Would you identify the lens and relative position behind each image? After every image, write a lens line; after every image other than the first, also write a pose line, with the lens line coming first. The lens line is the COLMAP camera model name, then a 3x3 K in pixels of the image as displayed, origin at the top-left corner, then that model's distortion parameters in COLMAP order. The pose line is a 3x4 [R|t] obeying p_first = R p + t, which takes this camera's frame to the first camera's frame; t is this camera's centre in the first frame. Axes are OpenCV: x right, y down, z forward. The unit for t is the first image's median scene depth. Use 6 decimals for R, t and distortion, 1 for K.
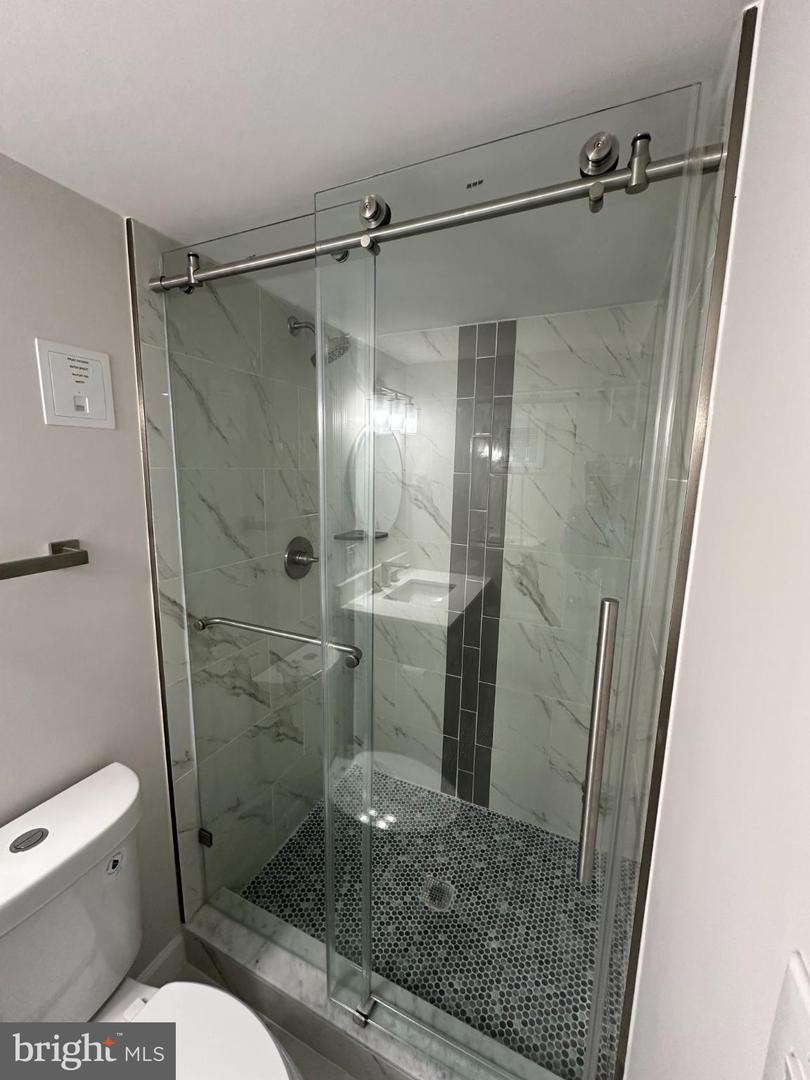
lens RADIAL K [[432.3, 0, 405.0], [0, 432.3, 540.0], [0, 0, 1]] dist [-0.000741, 0.000032]
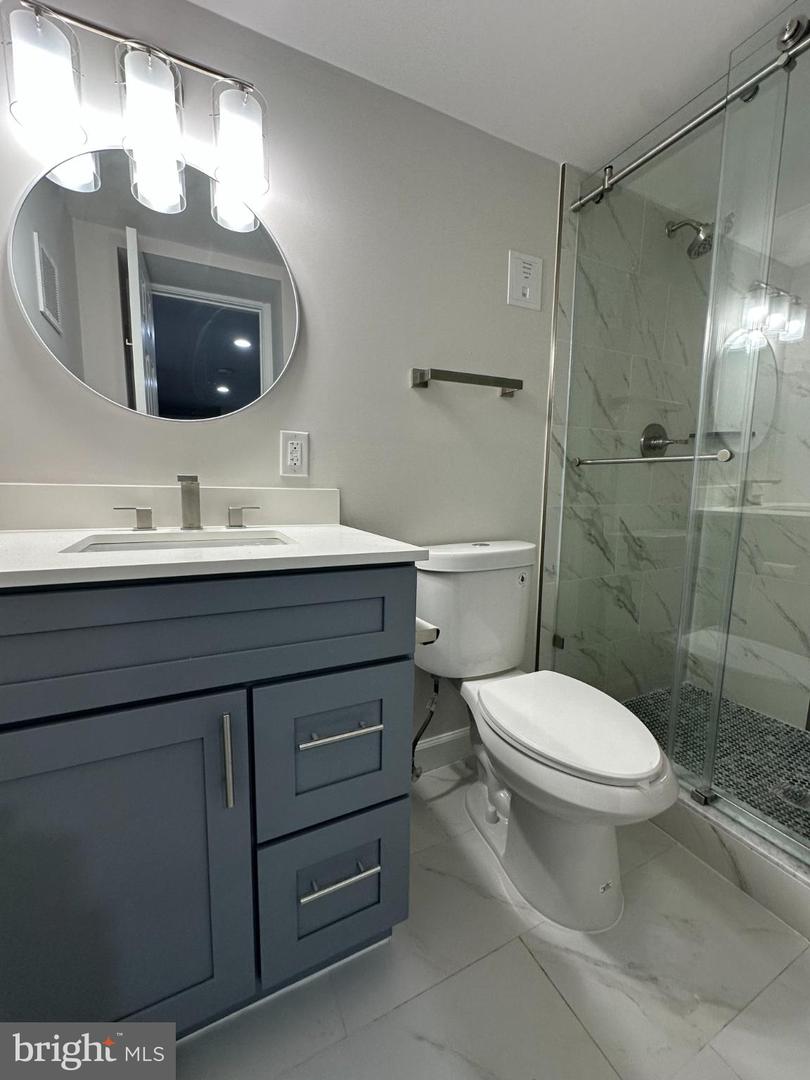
lens RADIAL K [[432.3, 0, 405.0], [0, 432.3, 540.0], [0, 0, 1]] dist [-0.000741, 0.000032]
pose [[0.773483, 0.071076, -0.629820, -0.031303], [-0.096516, 0.995312, -0.006209, 0.465314], [0.626426, 0.065591, 0.776717, -0.313158]]
